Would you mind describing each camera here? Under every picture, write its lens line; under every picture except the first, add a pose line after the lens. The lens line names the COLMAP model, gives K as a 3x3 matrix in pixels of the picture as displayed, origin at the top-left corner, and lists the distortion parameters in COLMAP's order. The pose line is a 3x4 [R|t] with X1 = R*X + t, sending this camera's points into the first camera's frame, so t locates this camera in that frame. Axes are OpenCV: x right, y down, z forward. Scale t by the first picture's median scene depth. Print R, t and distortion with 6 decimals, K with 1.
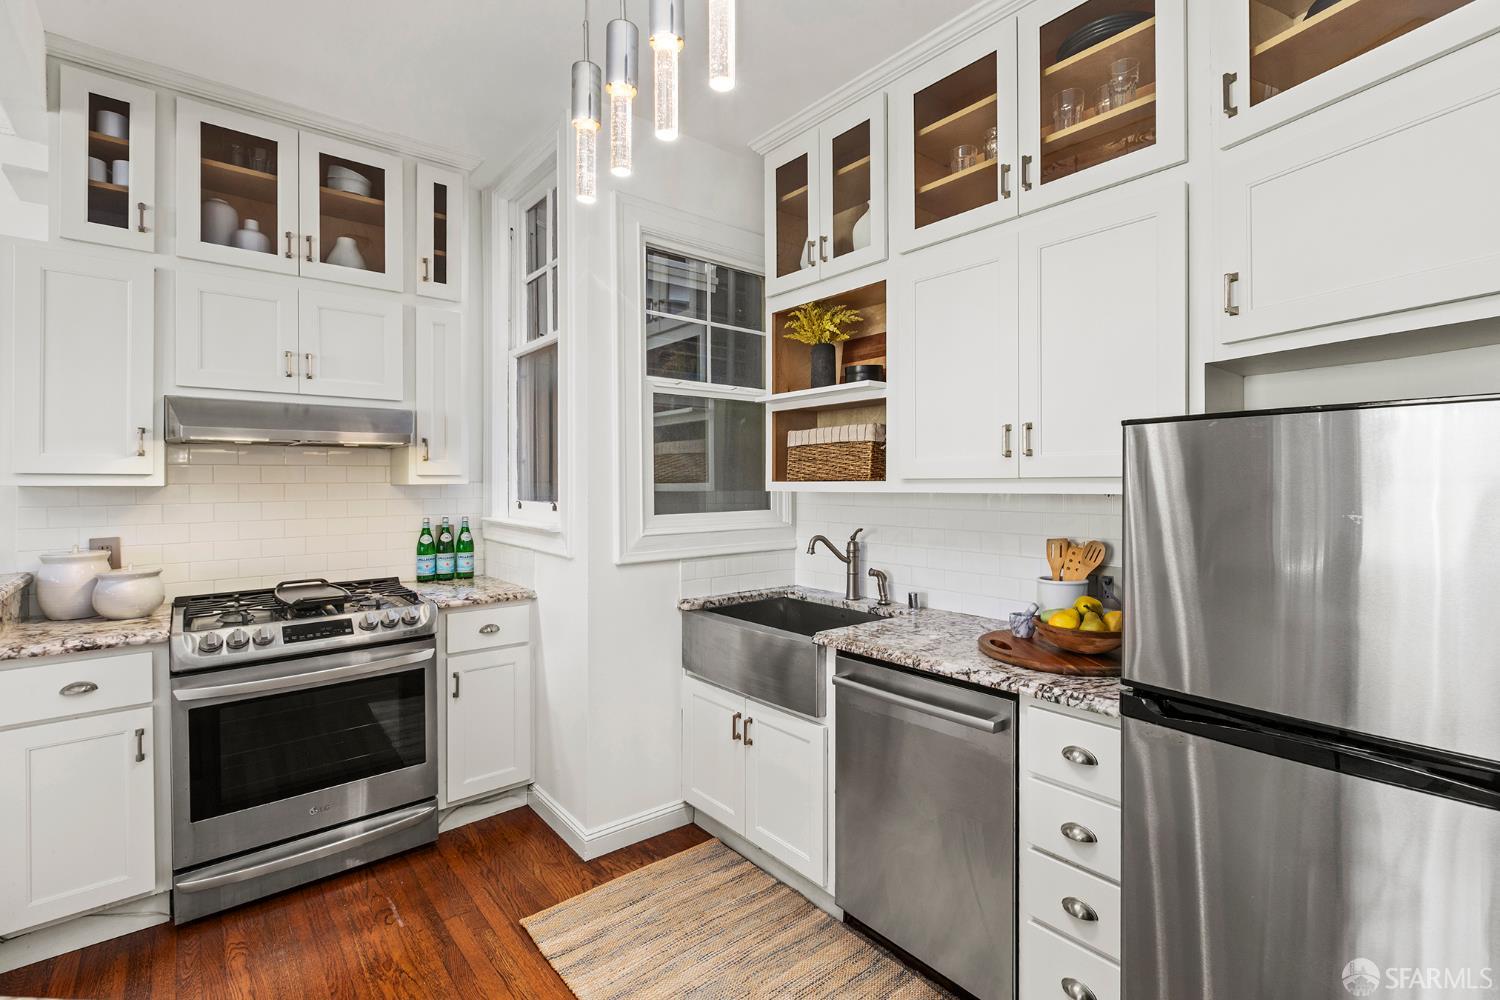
lens RADIAL K [[686.3, 0, 765.5], [0, 686.3, 479.8], [0, 0, 1]] dist [0.002808, 0.000642]
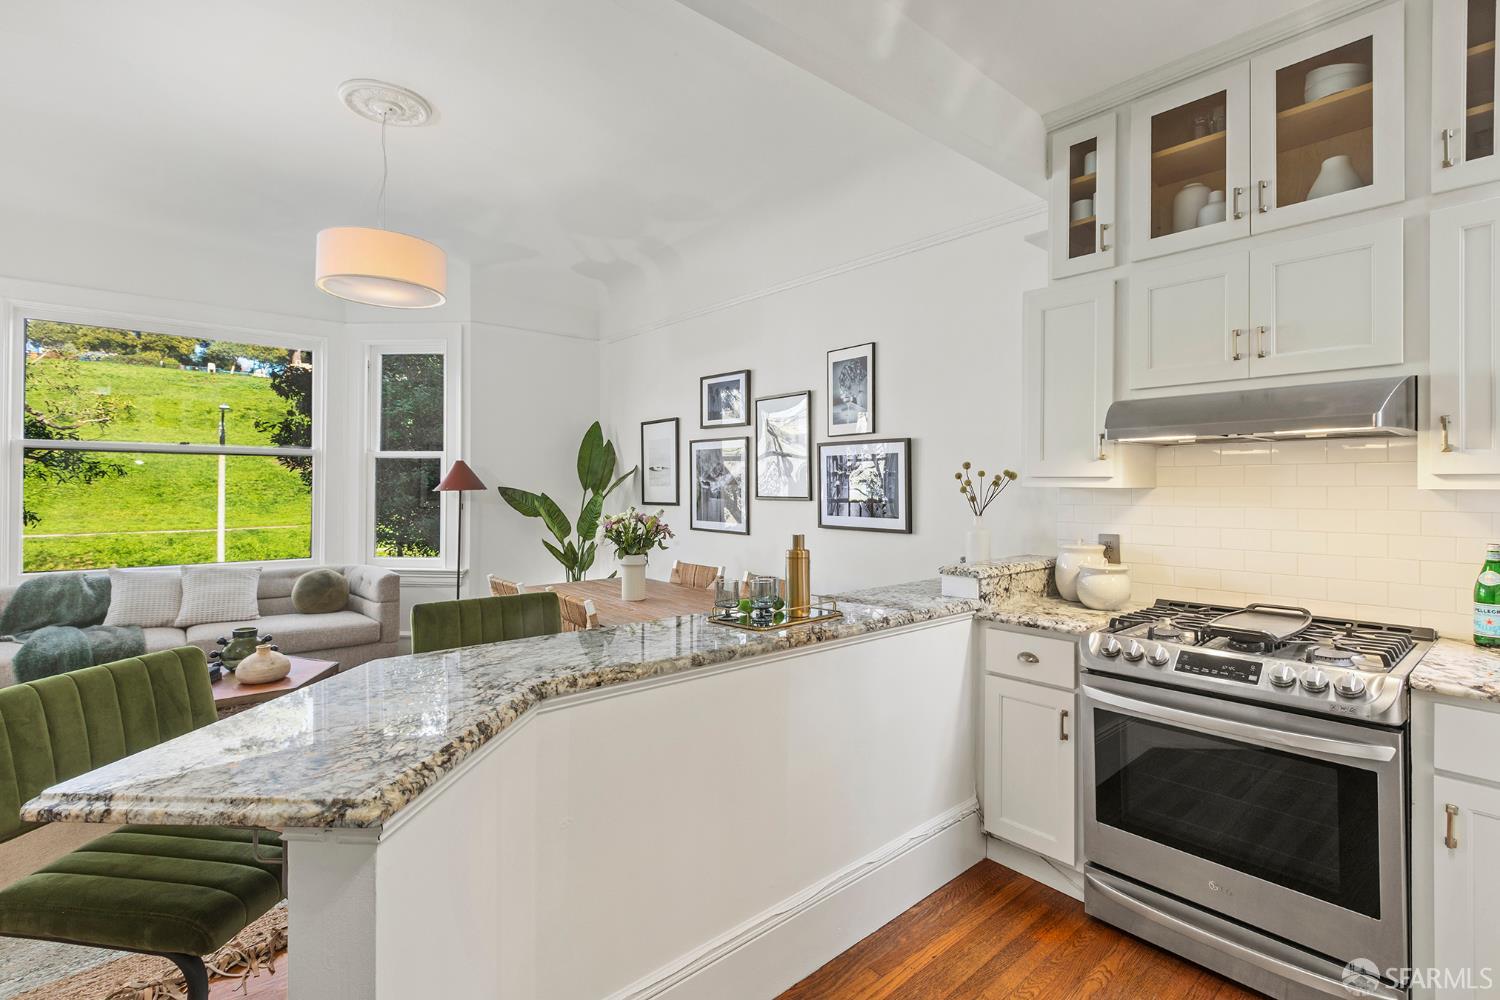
lens RADIAL K [[686.3, 0, 765.5], [0, 686.3, 479.8], [0, 0, 1]] dist [0.002808, 0.000642]
pose [[0.030617, -0.004969, -0.999519, 0.137543], [-0.003621, 0.999981, -0.005082, 0.003846], [0.999525, 0.003774, 0.030599, 0.413462]]
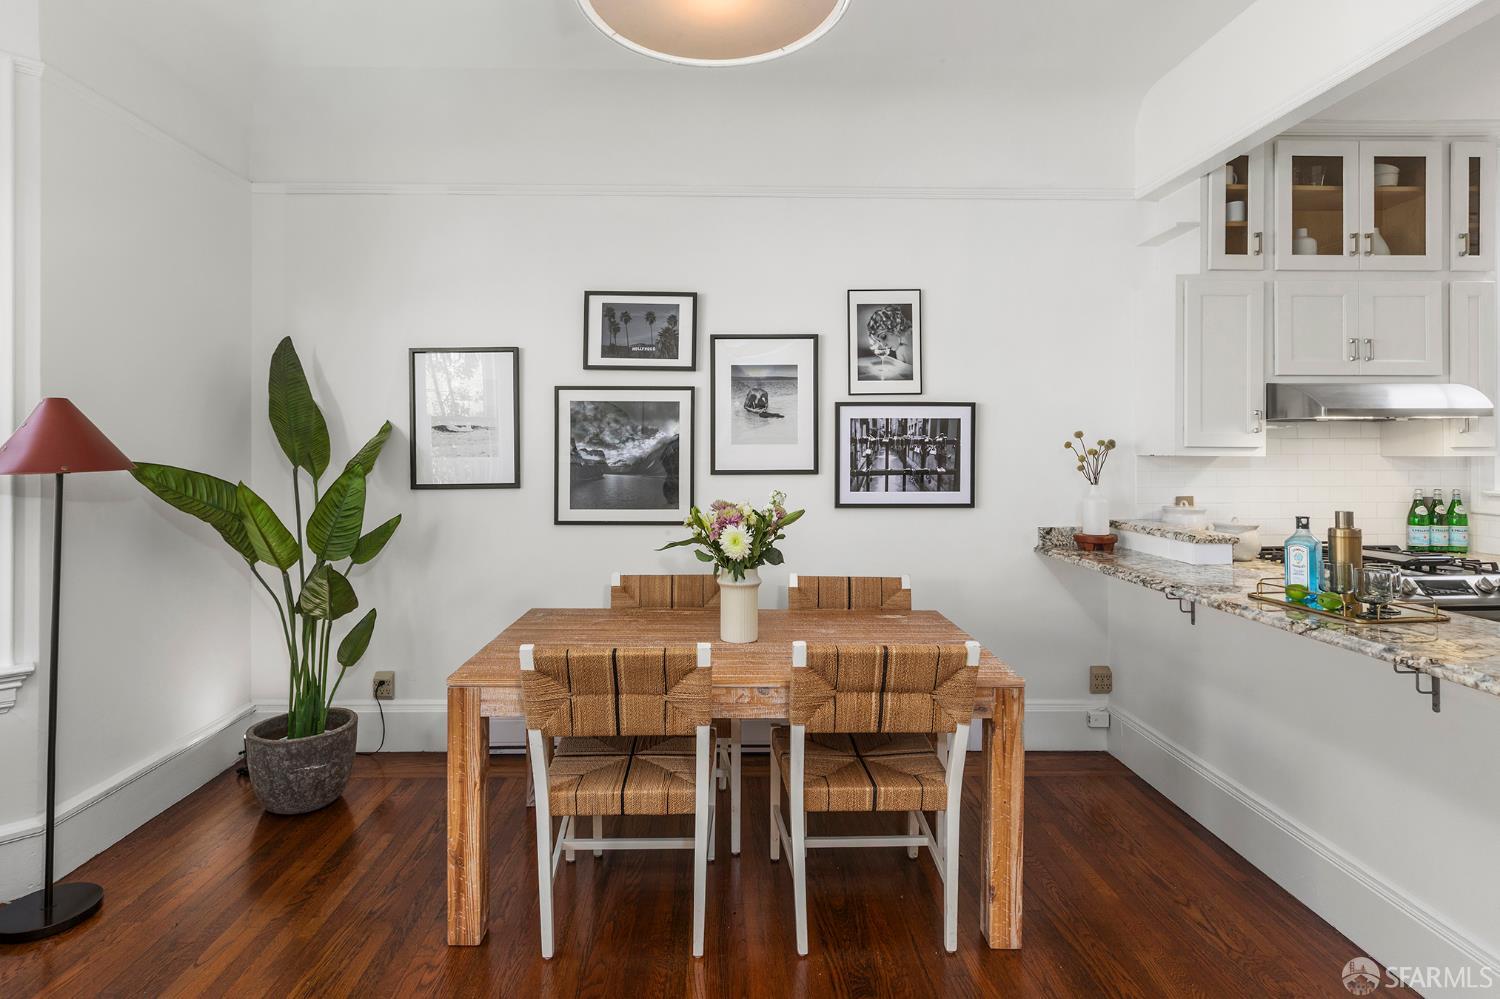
lens RADIAL K [[760.3, 0, 727.9], [0, 760.3, 445.9], [0, 0, 1]] dist [-0.000452, -0.000871]
pose [[0.770359, 0.000487, -0.637610, -0.717394], [-0.001888, 0.999997, -0.001517, -0.005838], [0.637607, 0.002372, 0.770358, -0.648081]]
